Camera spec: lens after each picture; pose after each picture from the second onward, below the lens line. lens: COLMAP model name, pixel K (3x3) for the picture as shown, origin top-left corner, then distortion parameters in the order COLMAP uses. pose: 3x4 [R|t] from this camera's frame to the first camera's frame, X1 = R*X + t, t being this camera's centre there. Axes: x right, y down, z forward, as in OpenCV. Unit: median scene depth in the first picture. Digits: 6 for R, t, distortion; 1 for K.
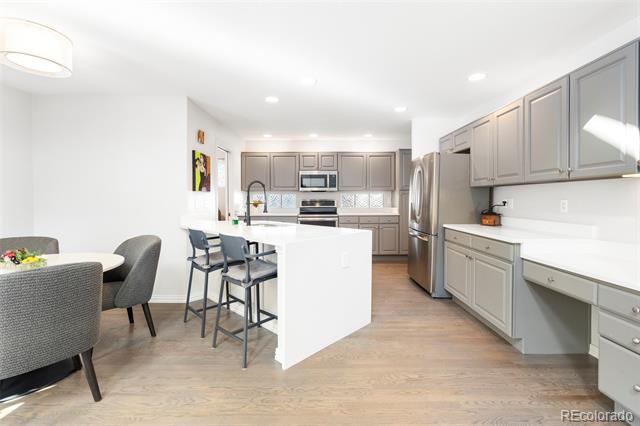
lens RADIAL K [[290.6, 0, 317.8], [0, 290.6, 200.3], [0, 0, 1]] dist [-0.002522, -0.000315]
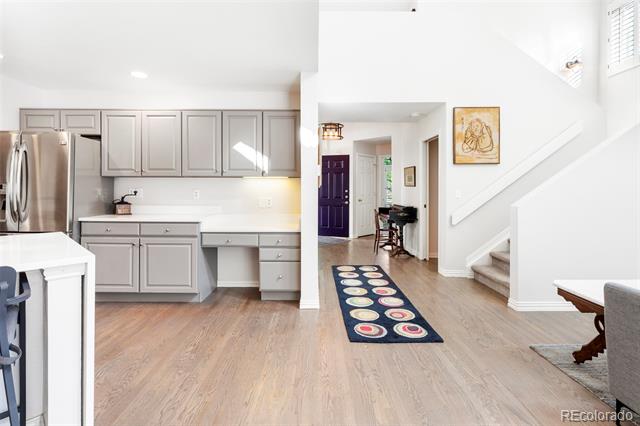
lens RADIAL K [[312.7, 0, 317.1], [0, 312.7, 190.5], [0, 0, 1]] dist [-0.000839, 0.000116]
pose [[-0.006860, -0.003909, 0.999969, -0.690404], [-0.000563, 0.999992, 0.003905, -0.004656], [-0.999976, -0.000536, -0.006862, 0.413944]]
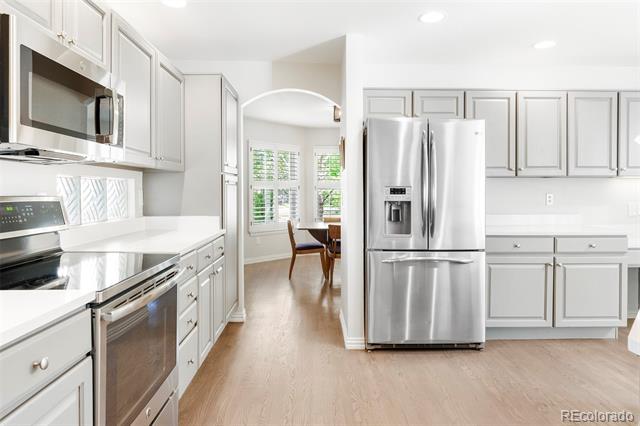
lens RADIAL K [[406.2, 0, 320.4], [0, 406.2, 194.0], [0, 0, 1]] dist [0.001557, 0.001523]
pose [[-0.035724, -0.006510, 0.999341, -0.665345], [0.002921, 0.999974, 0.006618, -0.012565], [-0.999357, 0.003155, -0.035704, 1.925682]]
